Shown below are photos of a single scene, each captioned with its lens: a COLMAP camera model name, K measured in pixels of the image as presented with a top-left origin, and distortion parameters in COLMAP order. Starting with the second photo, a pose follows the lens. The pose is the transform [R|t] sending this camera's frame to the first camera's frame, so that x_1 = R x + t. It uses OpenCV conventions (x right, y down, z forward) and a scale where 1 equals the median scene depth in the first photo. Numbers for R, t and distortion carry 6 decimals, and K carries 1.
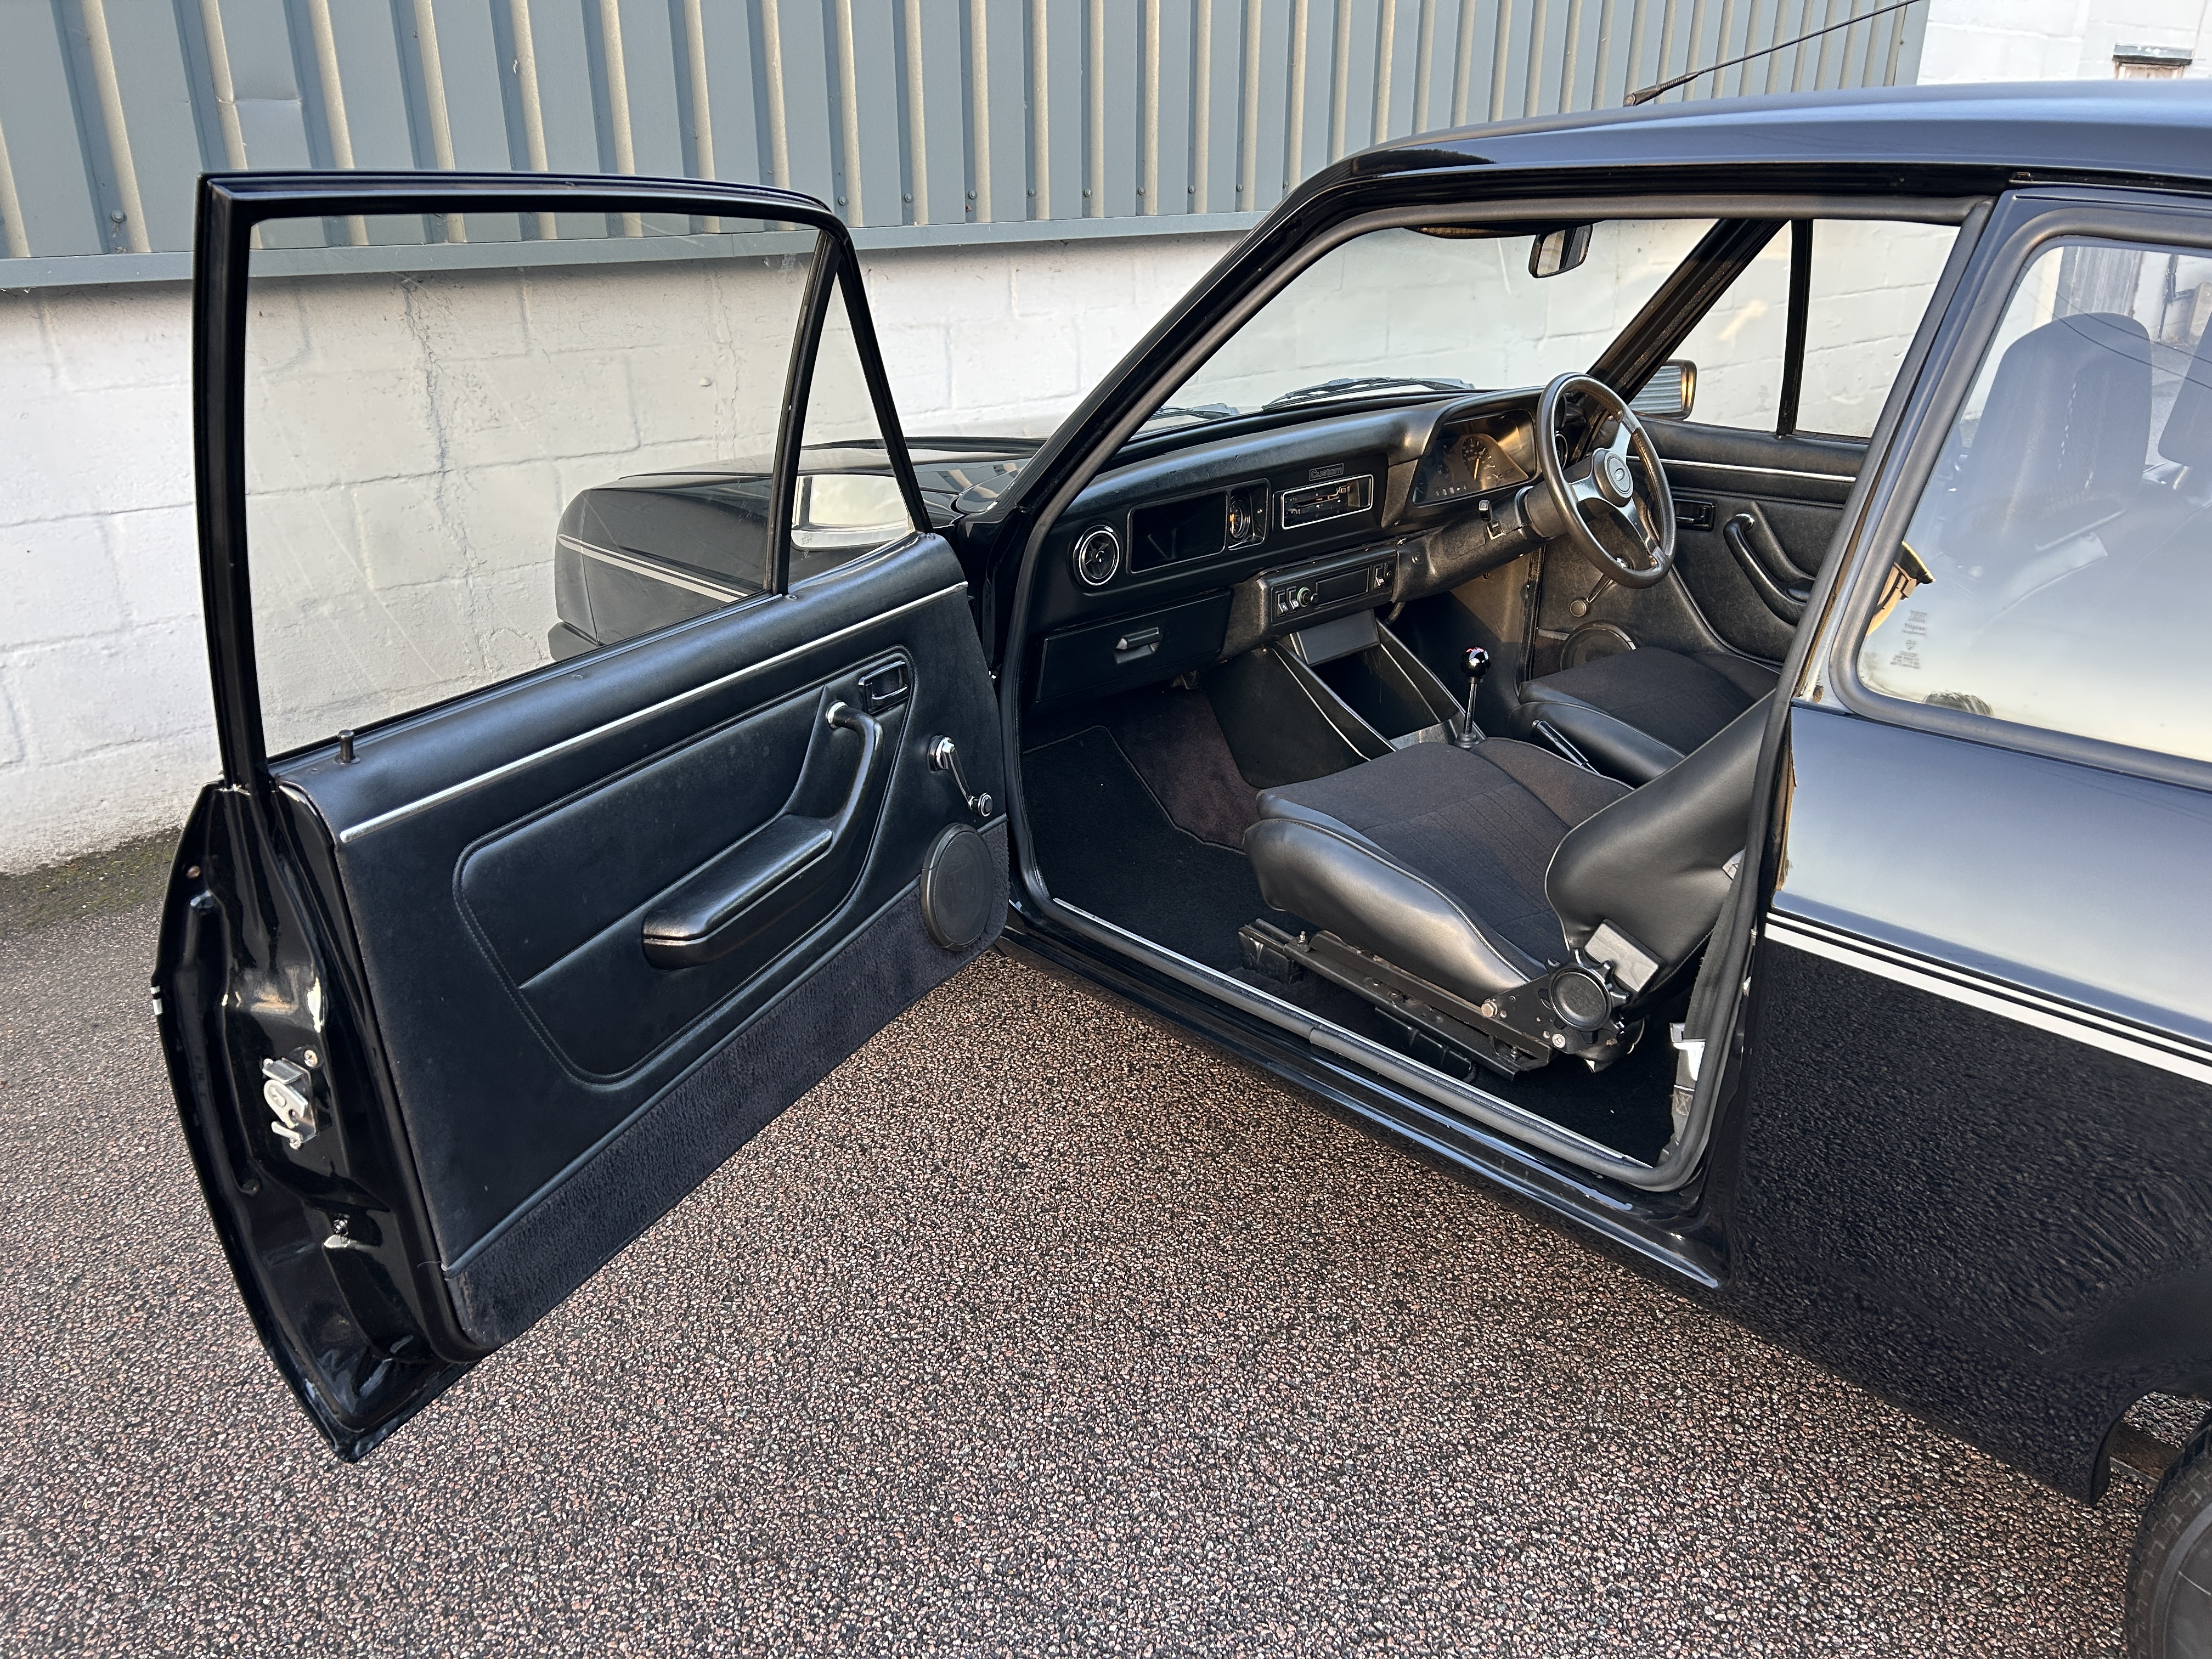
lens RADIAL K [[1665.5, 0, 1091.6], [0, 1665.5, 844.3], [0, 0, 1]] dist [0.058556, -0.062215]
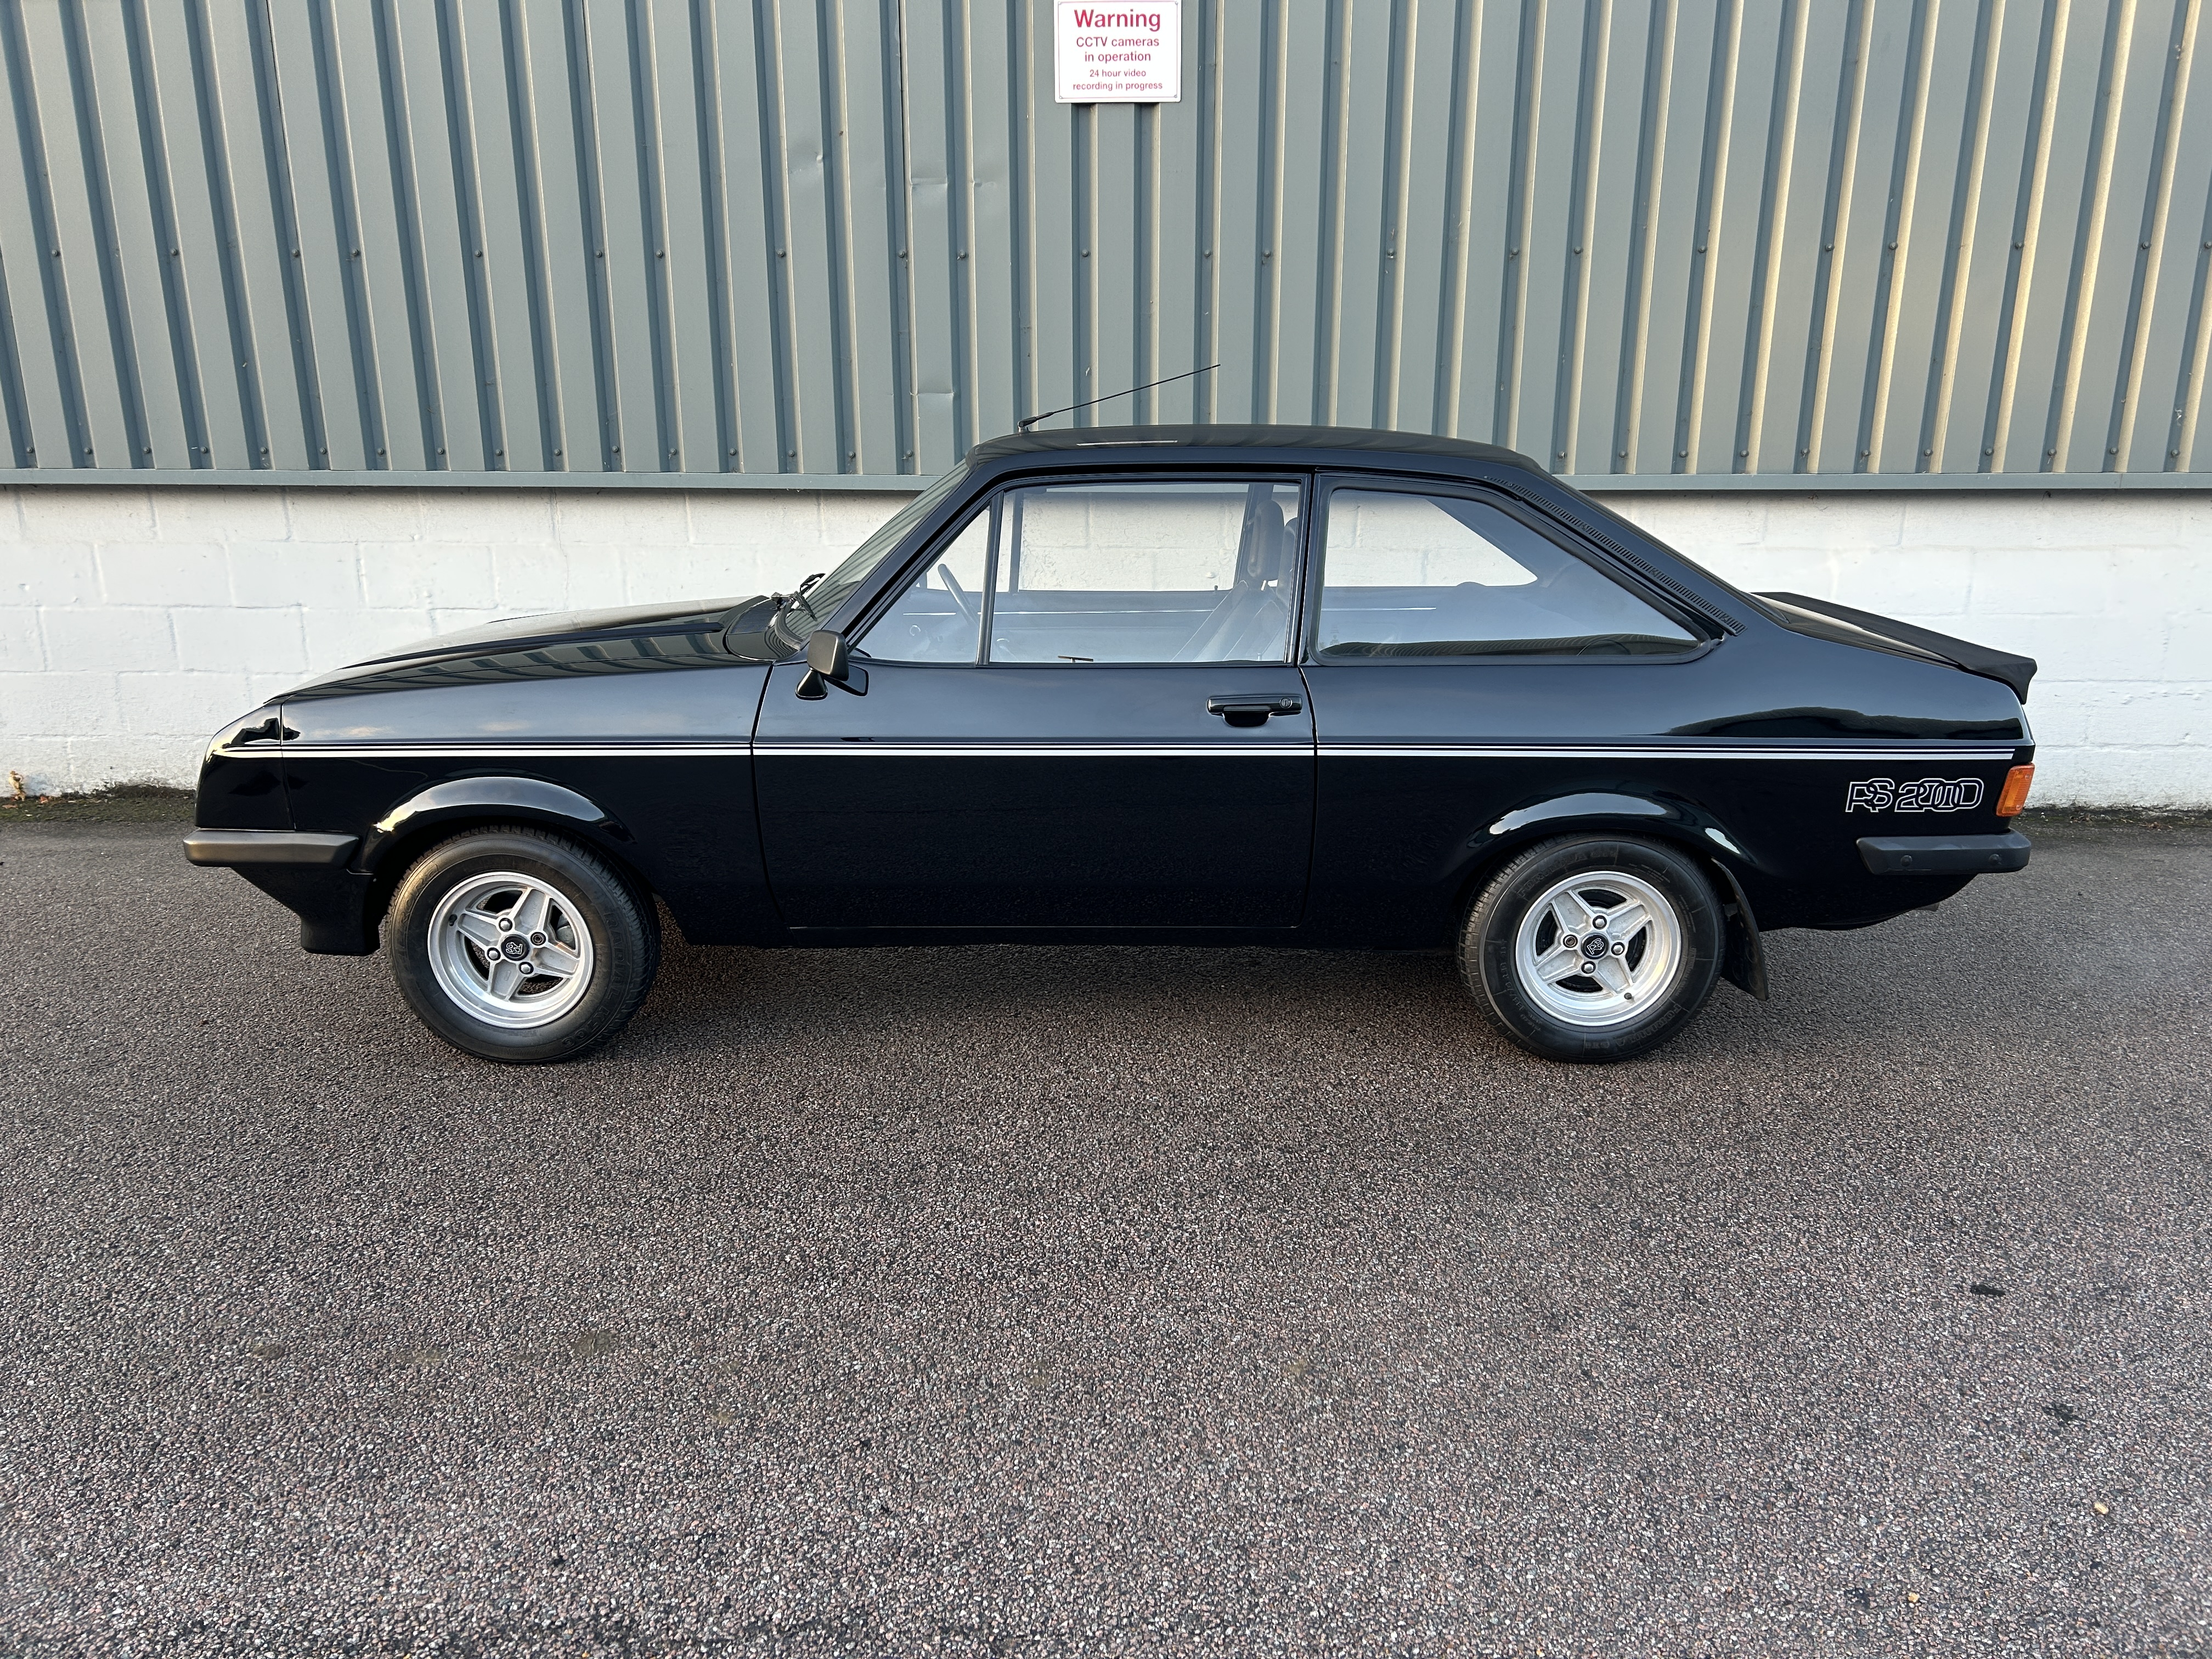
lens RADIAL K [[1665.5, 0, 1117.7], [0, 1665.5, 840.1], [0, 0, 1]] dist [0.058556, -0.062215]
pose [[0.727571, 0.198309, -0.656744, 0.980271], [-0.267353, 0.963585, -0.005223, -0.039068], [0.631793, 0.179383, 0.754095, -0.121775]]
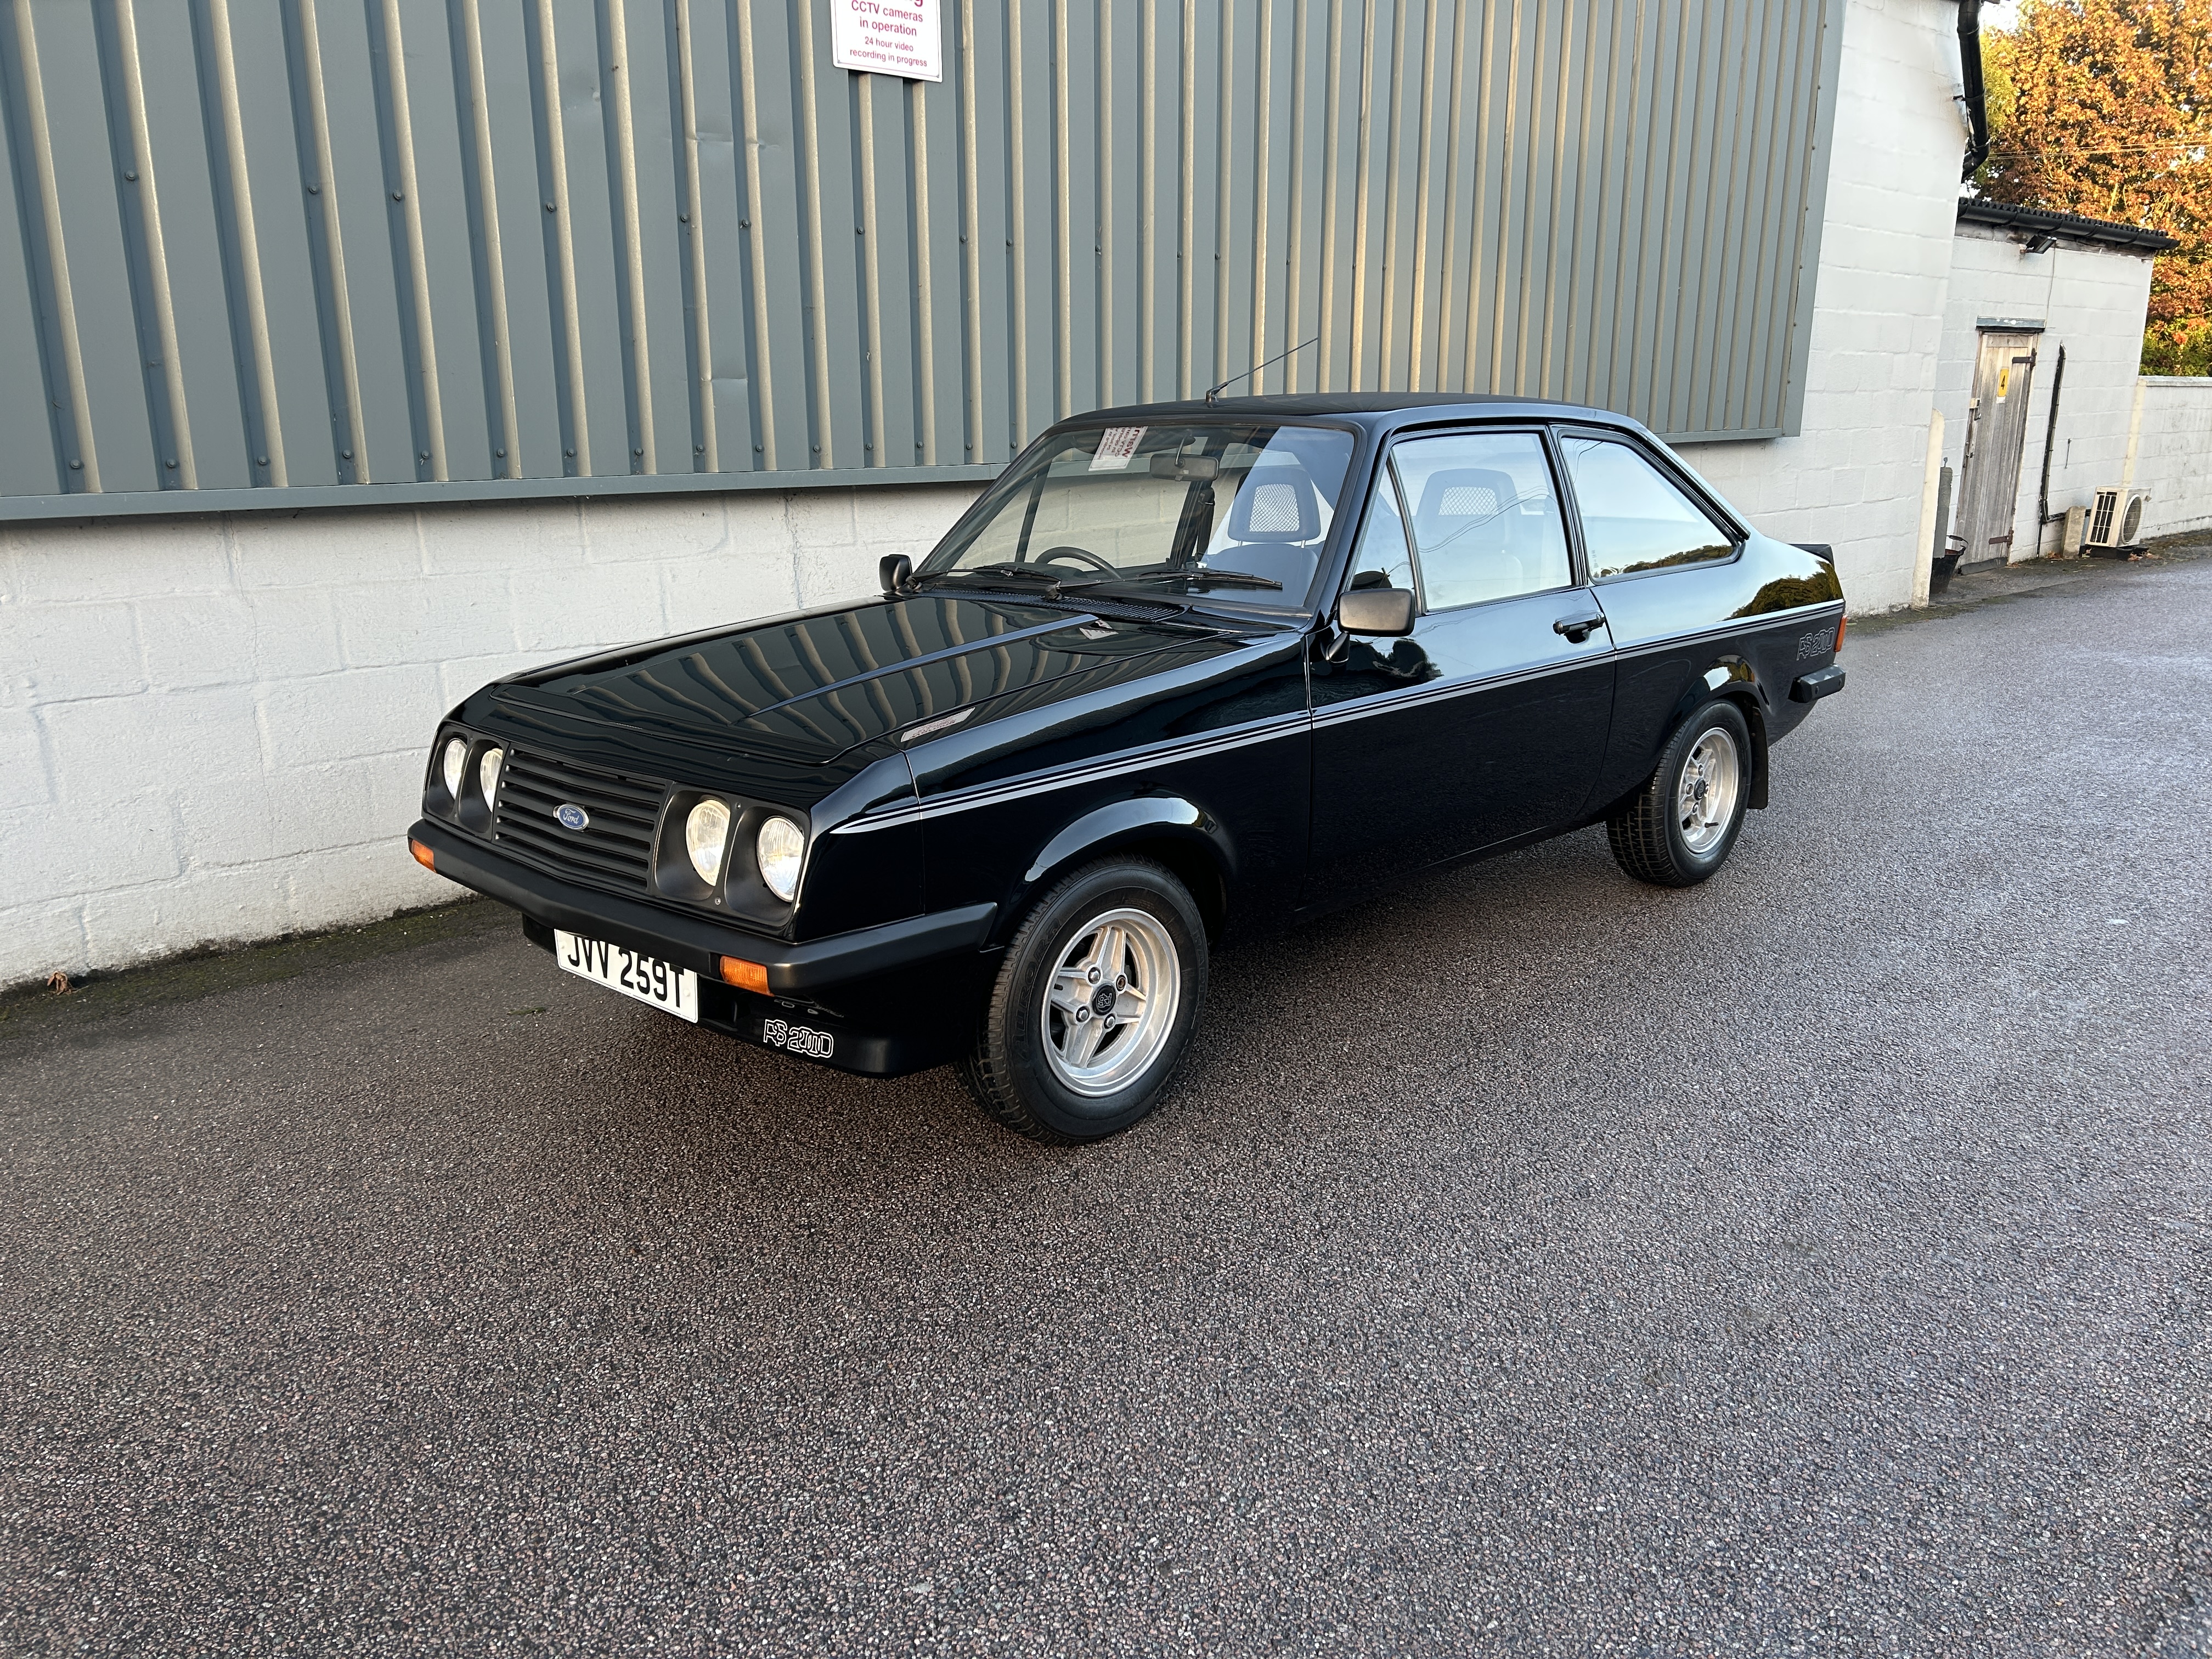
lens RADIAL K [[1665.5, 0, 1105.2], [0, 1665.5, 829.6], [0, 0, 1]] dist [0.058556, -0.062215]
pose [[0.999630, -0.003401, 0.026980, -0.208462], [0.007025, 0.990770, -0.135373, 0.193740], [-0.026270, 0.135513, 0.990427, -0.517927]]
